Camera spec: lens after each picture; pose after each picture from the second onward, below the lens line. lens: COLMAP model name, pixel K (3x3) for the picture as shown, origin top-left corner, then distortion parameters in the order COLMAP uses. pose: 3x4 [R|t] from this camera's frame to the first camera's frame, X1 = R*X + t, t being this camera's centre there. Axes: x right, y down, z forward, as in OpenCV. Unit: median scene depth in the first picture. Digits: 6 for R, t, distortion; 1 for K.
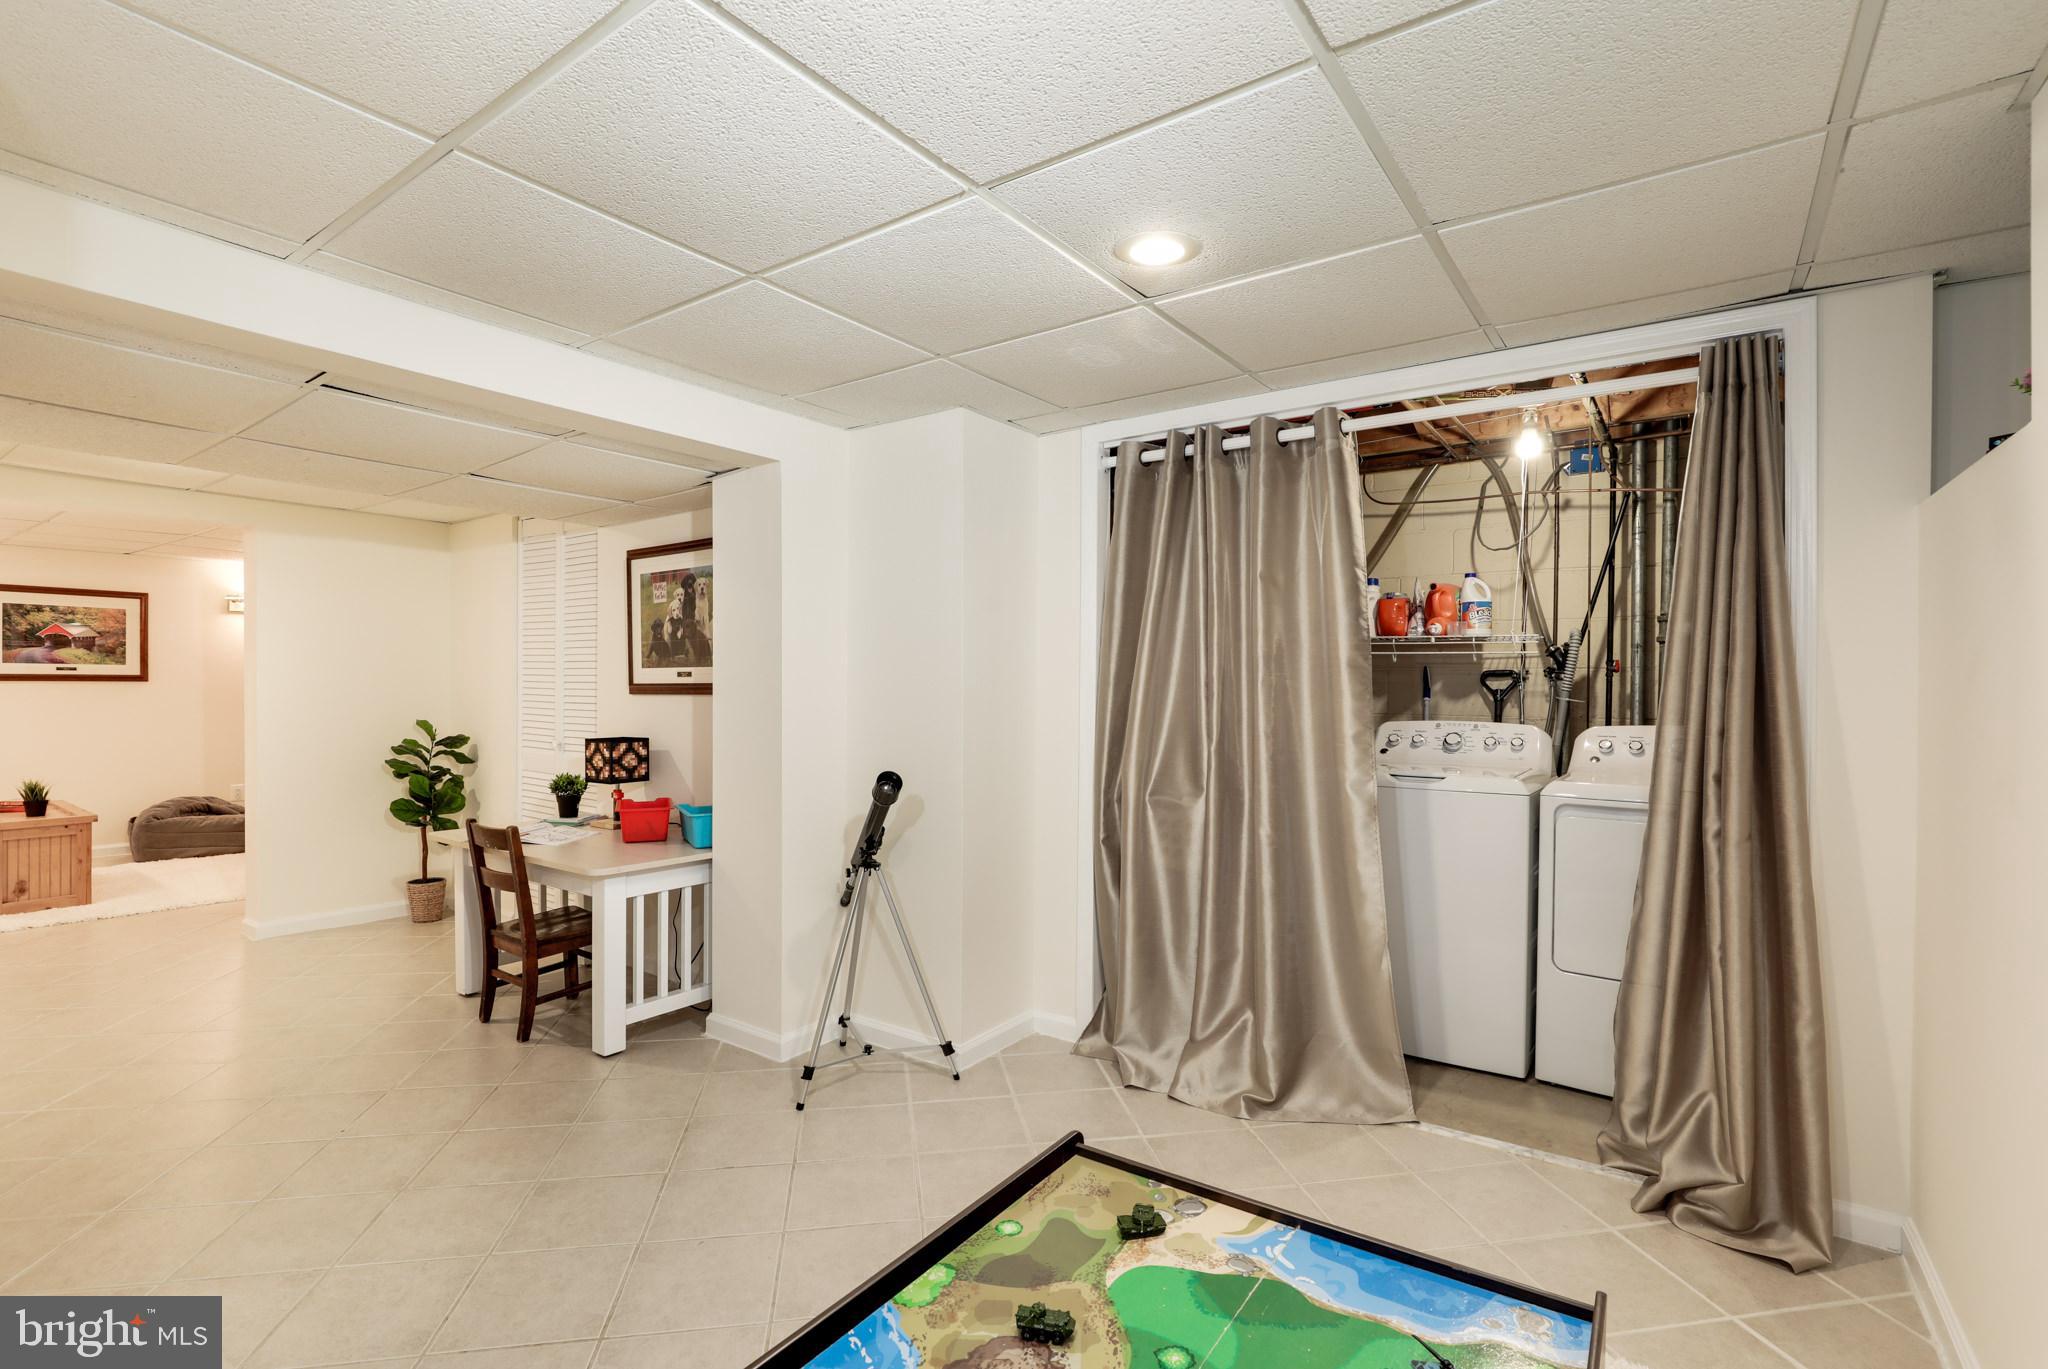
lens RADIAL K [[943.1, 0, 1033.5], [0, 943.1, 691.8], [0, 0, 1]] dist [-0.025688, 0.005621]
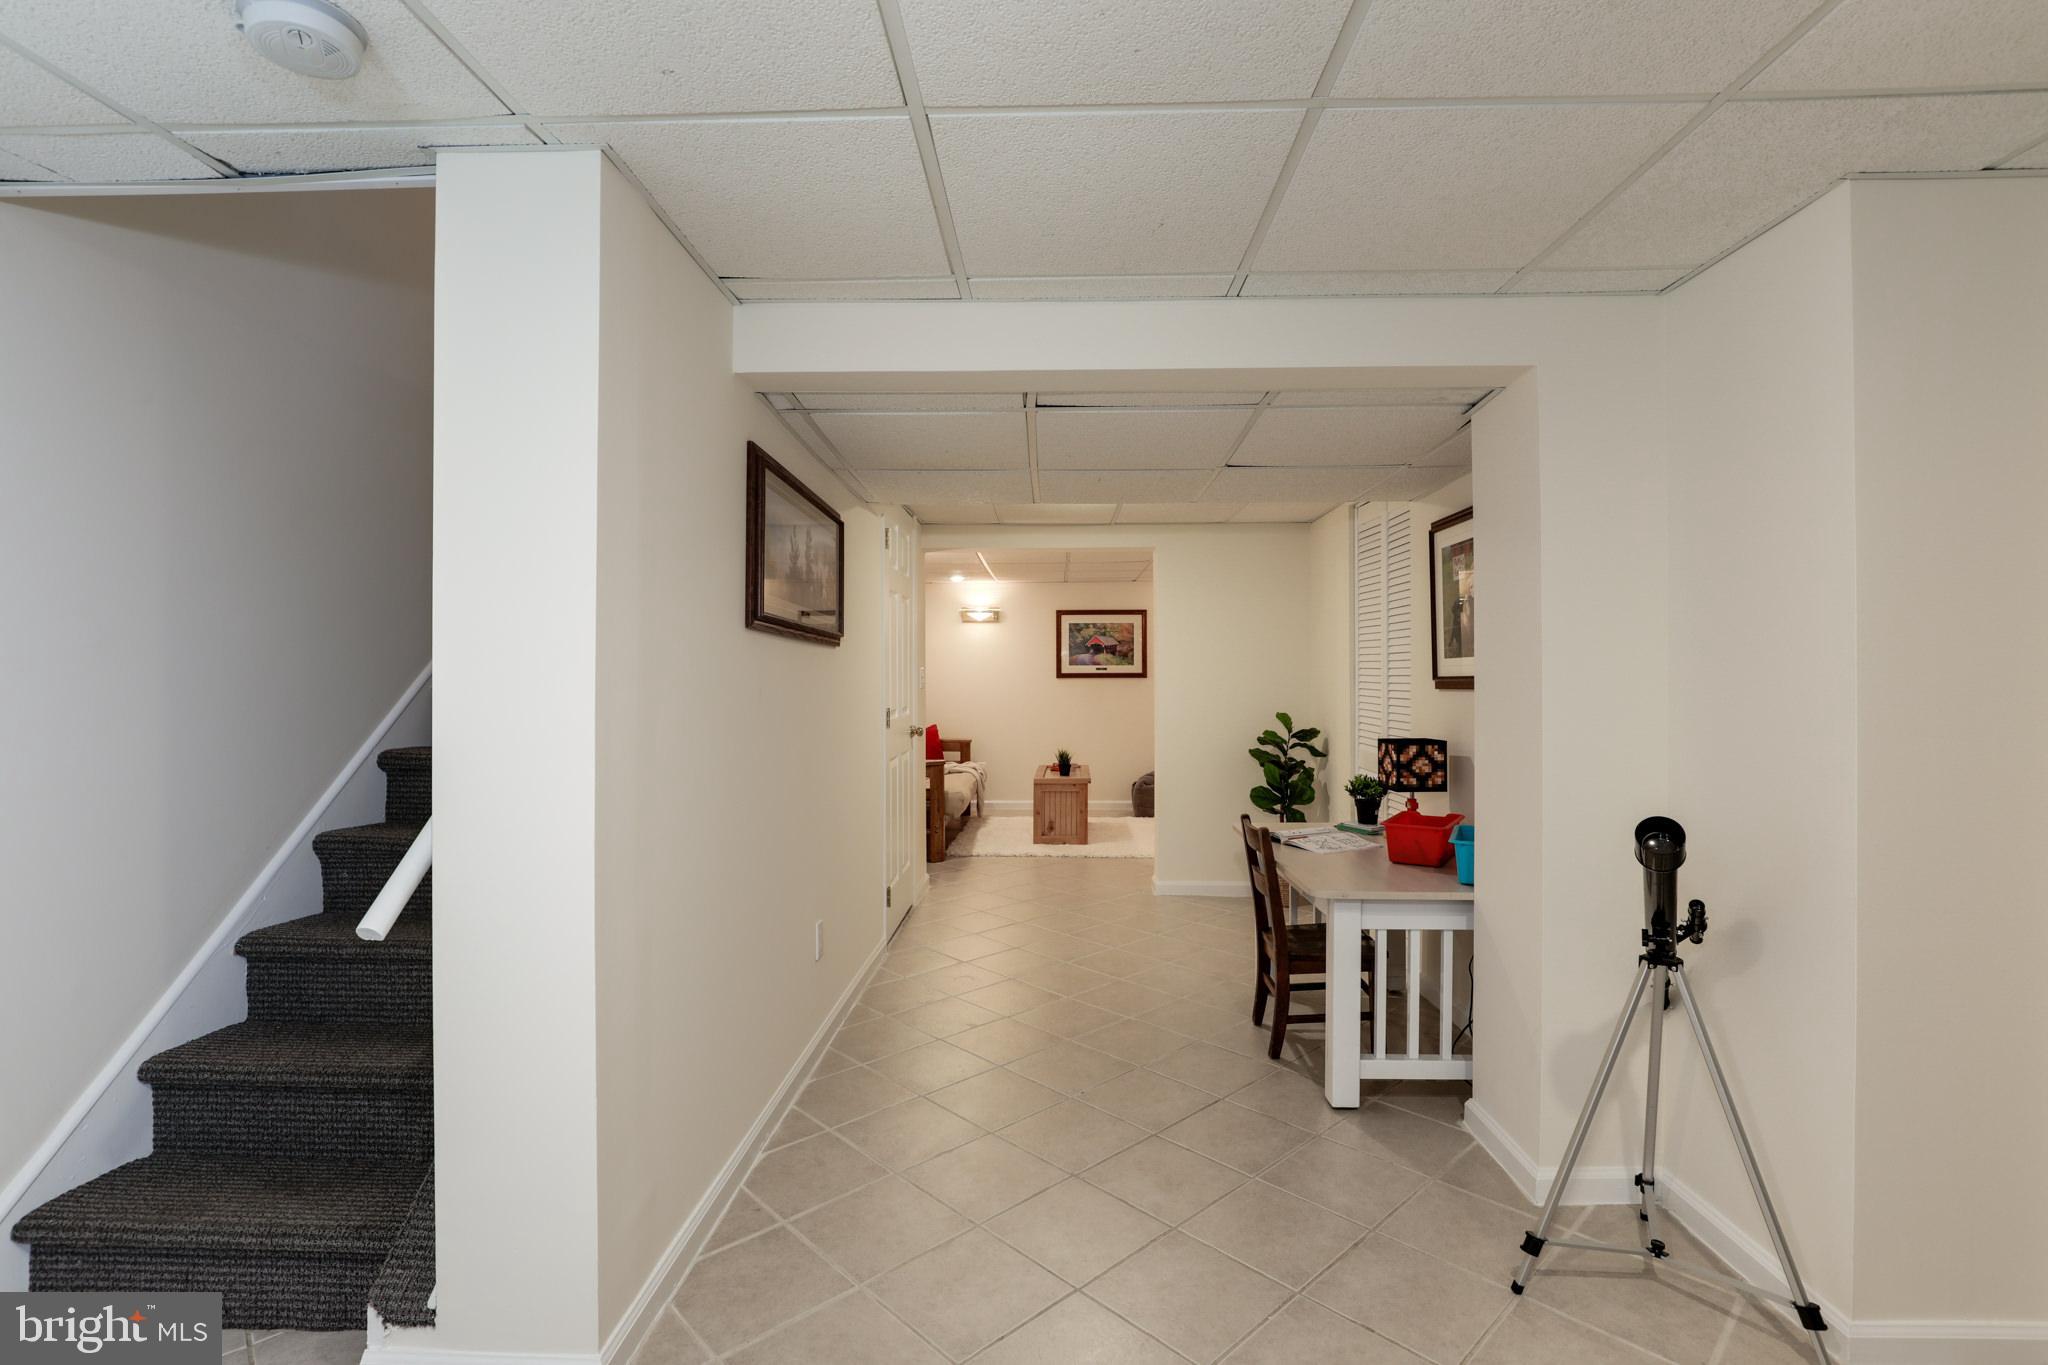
lens RADIAL K [[943.1, 0, 1018.7], [0, 943.1, 675.6], [0, 0, 1]] dist [-0.025688, 0.005621]
pose [[0.547284, -0.008128, -0.836908, 0.089077], [-0.001451, 0.999942, -0.010660, 0.000025], [0.836946, 0.007048, 0.547240, 0.224689]]
